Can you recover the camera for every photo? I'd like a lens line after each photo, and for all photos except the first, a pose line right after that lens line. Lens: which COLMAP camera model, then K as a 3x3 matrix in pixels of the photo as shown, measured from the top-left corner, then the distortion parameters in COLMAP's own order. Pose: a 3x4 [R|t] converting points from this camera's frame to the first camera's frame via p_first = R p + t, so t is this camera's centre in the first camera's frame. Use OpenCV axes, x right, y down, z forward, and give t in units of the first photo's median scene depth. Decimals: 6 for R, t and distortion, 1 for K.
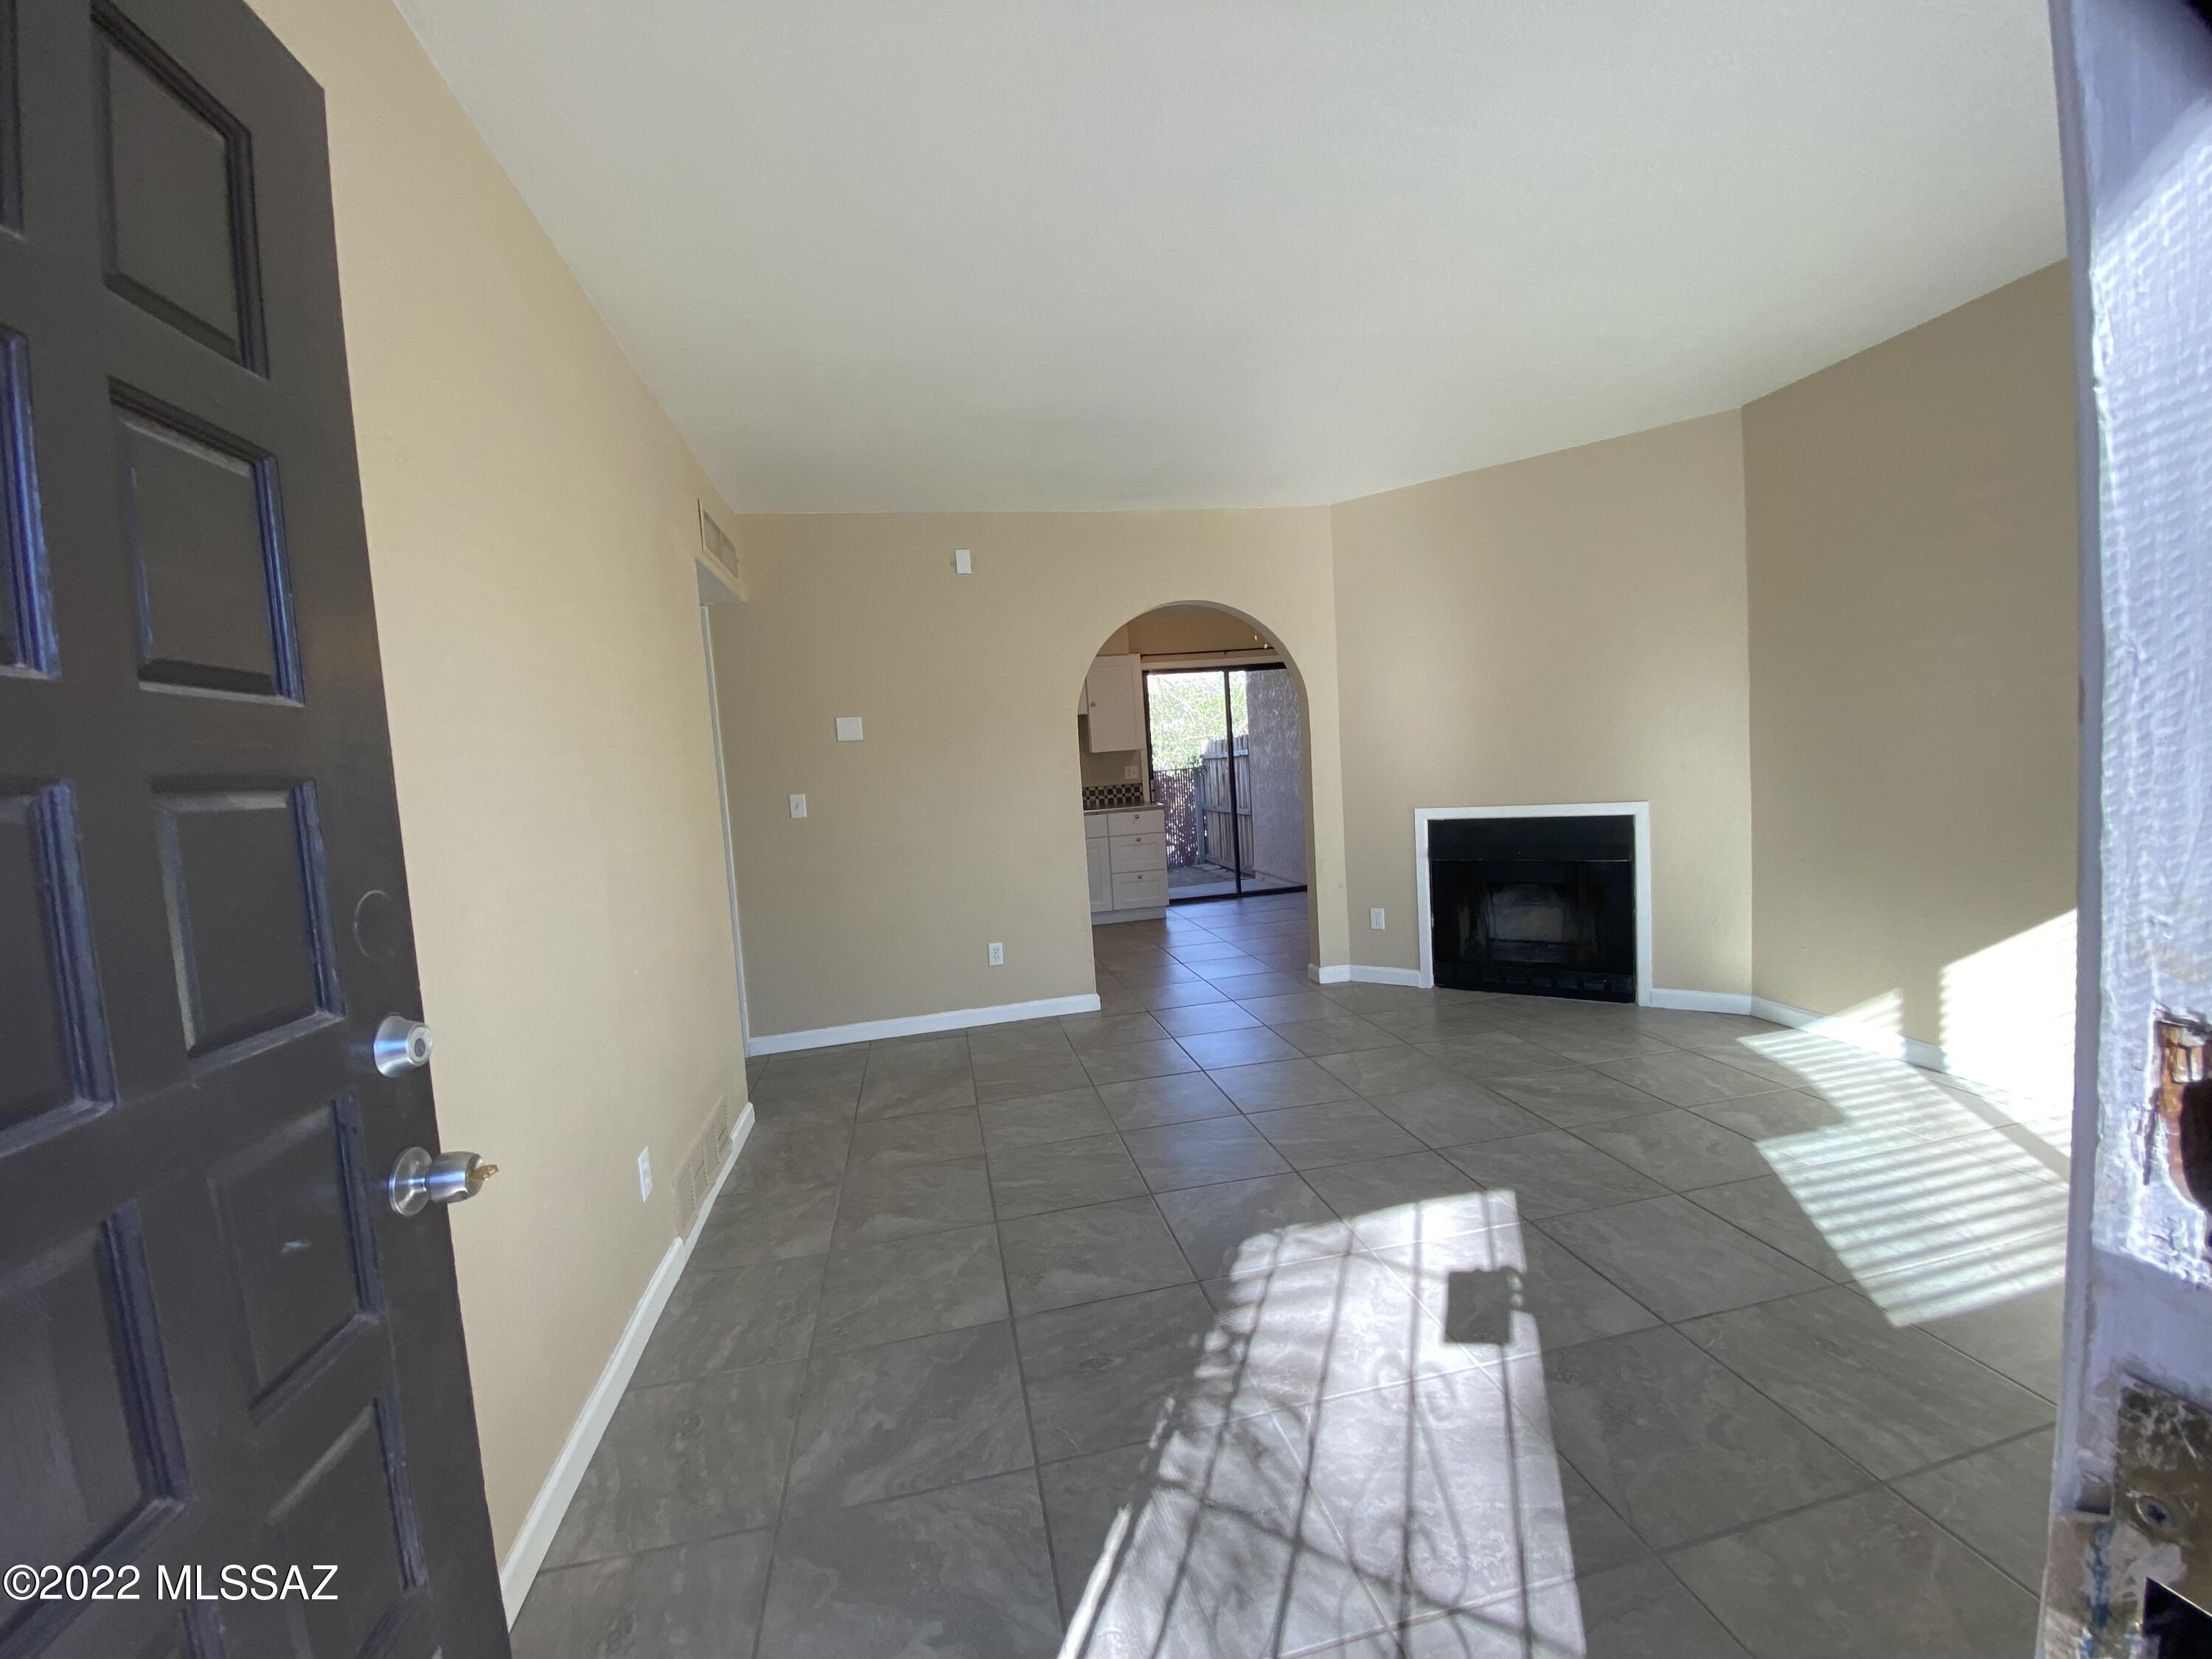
lens RADIAL K [[896.6, 0, 1117.8], [0, 896.6, 822.7], [0, 0, 1]] dist [0.014969, -0.000367]
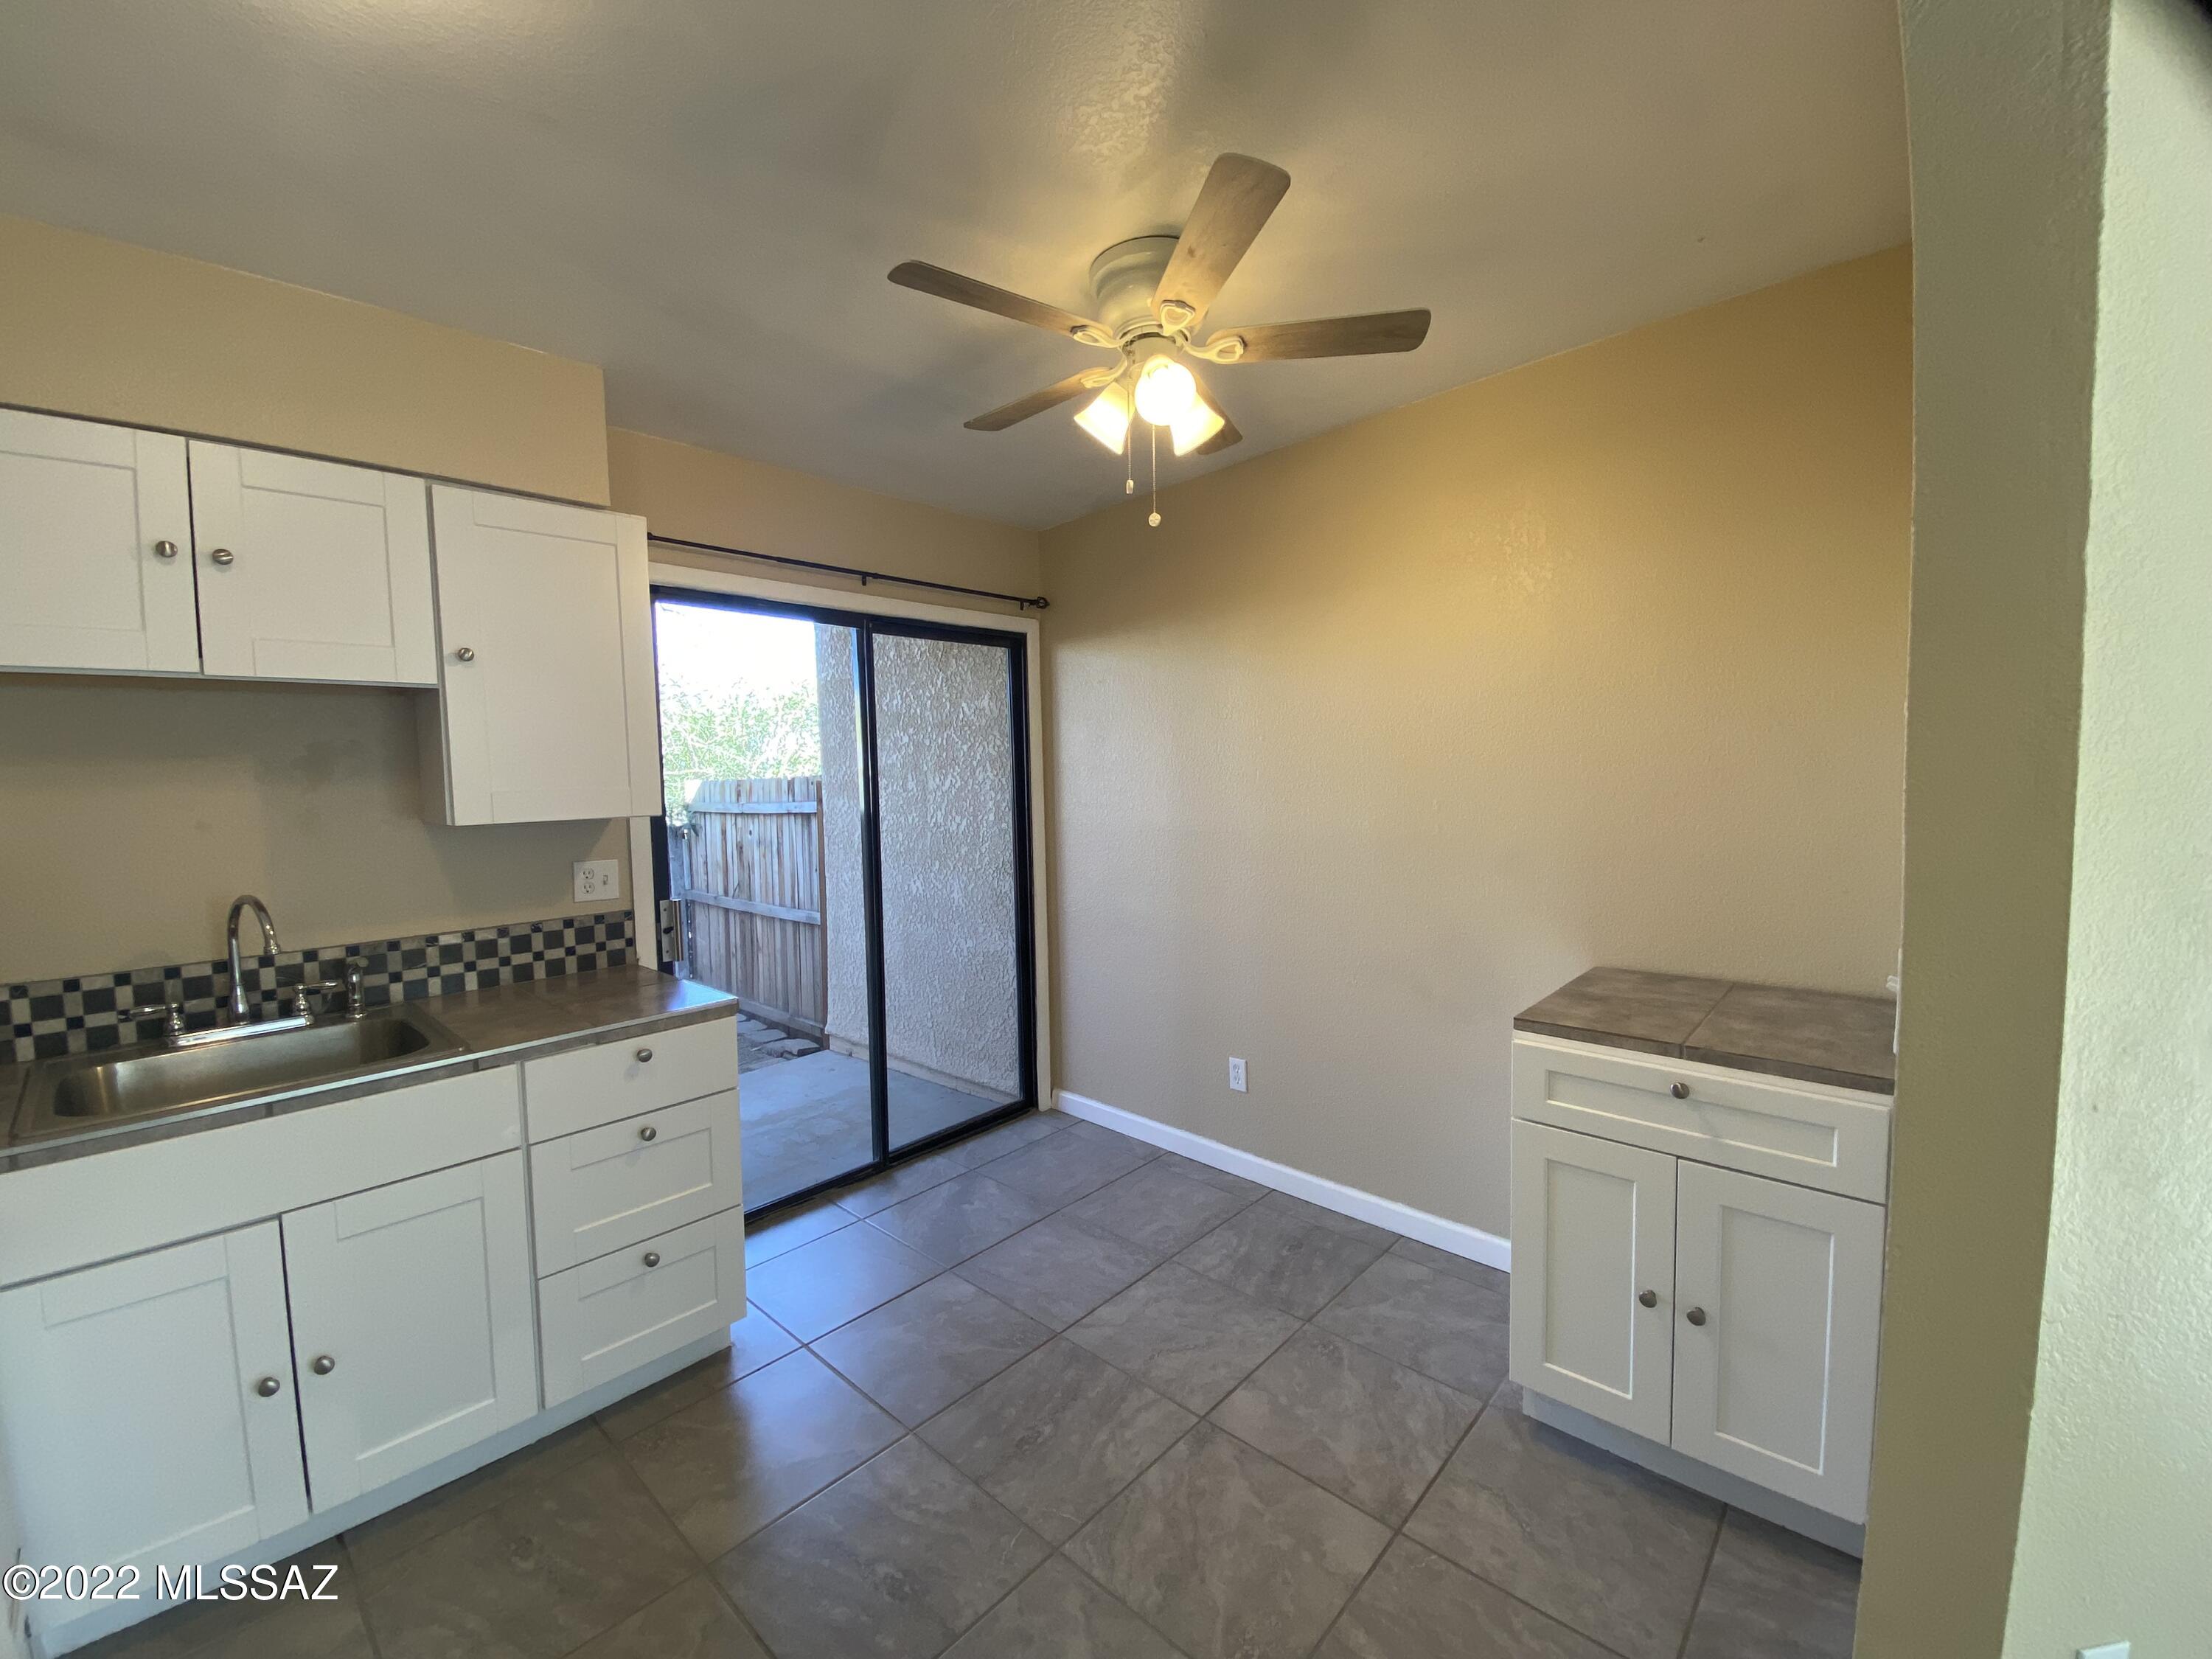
lens RADIAL K [[896.6, 0, 1111.2], [0, 896.6, 829.3], [0, 0, 1]] dist [0.014969, -0.000367]
pose [[0.824976, 0.007195, 0.565122, -0.017104], [0.013334, 0.999393, -0.032188, -0.062446], [-0.565011, 0.034090, 0.824379, 0.605914]]
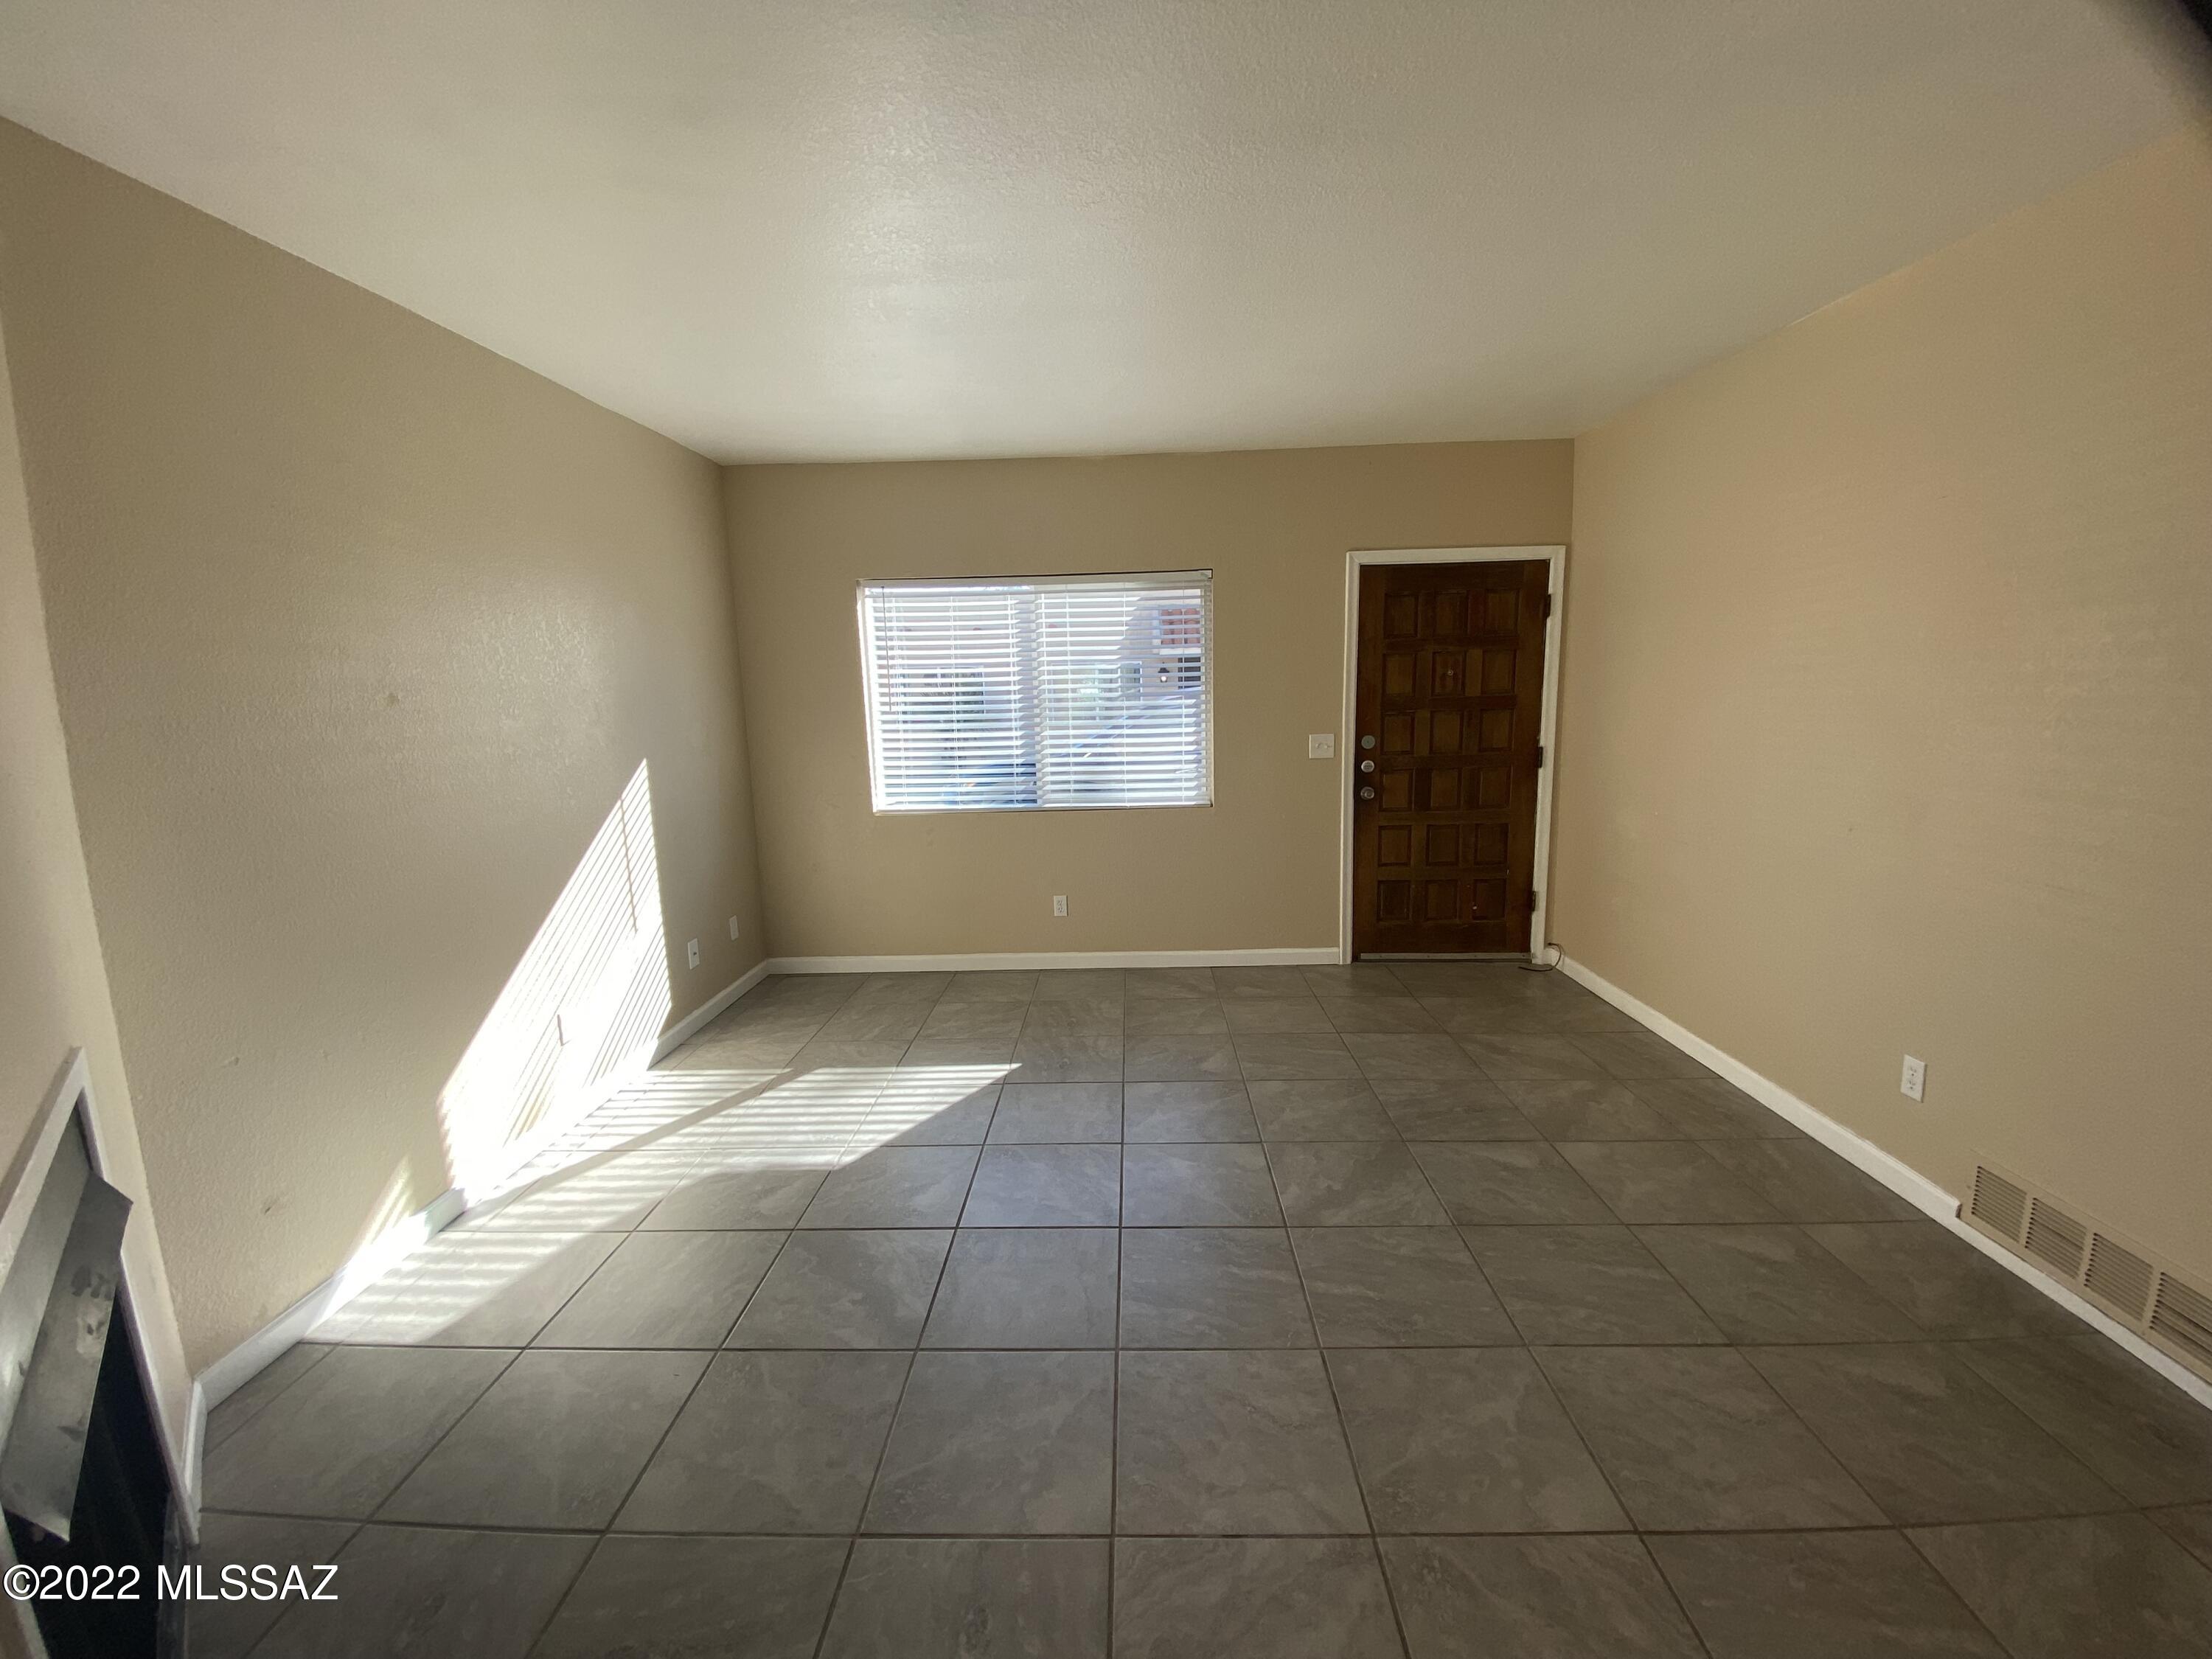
lens RADIAL K [[896.6, 0, 1105.4], [0, 896.6, 828.4], [0, 0, 1]] dist [0.014969, -0.000367]
pose [[-0.965788, 0.041670, 0.255963, 0.135845], [0.100021, 0.970494, 0.219400, -0.236344], [-0.239268, 0.237496, -0.941460, 1.931711]]
